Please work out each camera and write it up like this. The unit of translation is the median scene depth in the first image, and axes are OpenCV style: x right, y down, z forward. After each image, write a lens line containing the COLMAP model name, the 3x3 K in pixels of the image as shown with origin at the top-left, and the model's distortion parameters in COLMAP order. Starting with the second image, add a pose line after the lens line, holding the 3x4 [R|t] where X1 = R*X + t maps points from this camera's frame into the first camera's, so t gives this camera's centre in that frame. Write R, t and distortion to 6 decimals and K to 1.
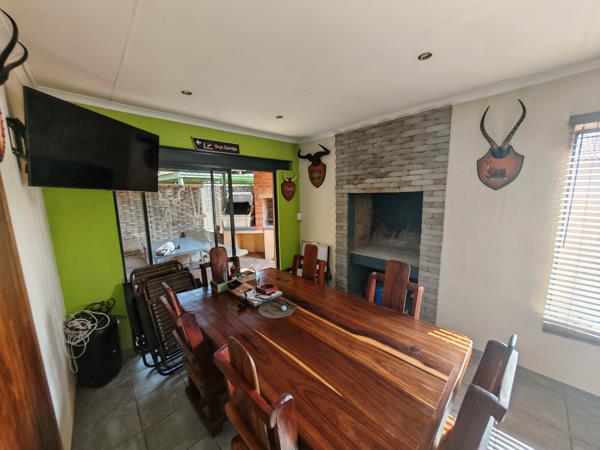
lens RADIAL K [[224.6, 0, 299.0], [0, 224.6, 227.1], [0, 0, 1]] dist [-0.000552, 0.000088]
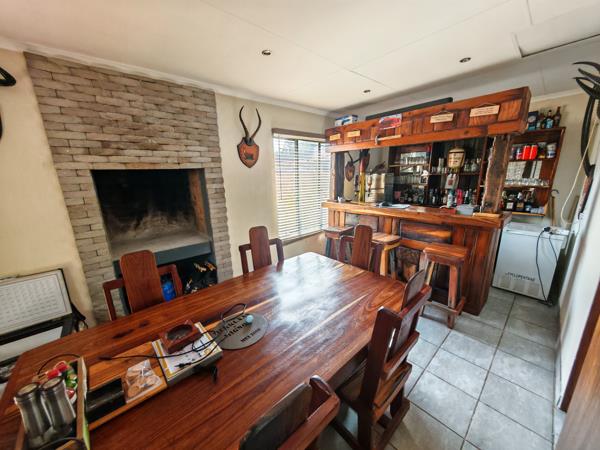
lens RADIAL K [[224.6, 0, 299.0], [0, 224.6, 227.1], [0, 0, 1]] dist [-0.000552, 0.000088]
pose [[0.037893, -0.216399, 0.975569, -0.494785], [0.170022, 0.963432, 0.207102, -0.035956], [-0.984711, 0.158020, 0.073300, 0.517258]]
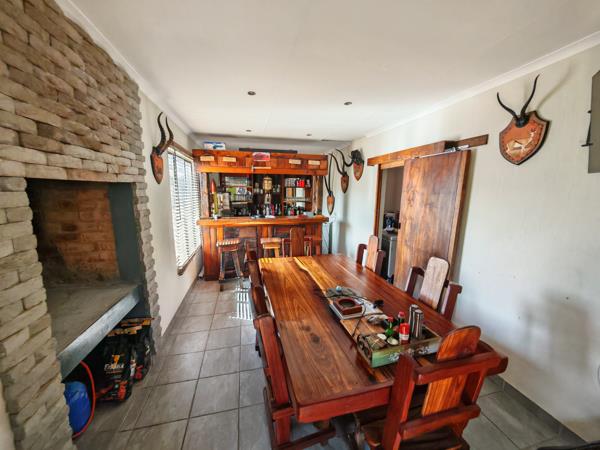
lens RADIAL K [[224.6, 0, 299.0], [0, 224.6, 227.1], [0, 0, 1]] dist [-0.000552, 0.000088]
pose [[-0.866860, -0.071222, 0.493438, -0.294474], [0.079882, 0.957114, 0.278482, -0.176659], [-0.492110, 0.280822, -0.823995, 1.348092]]
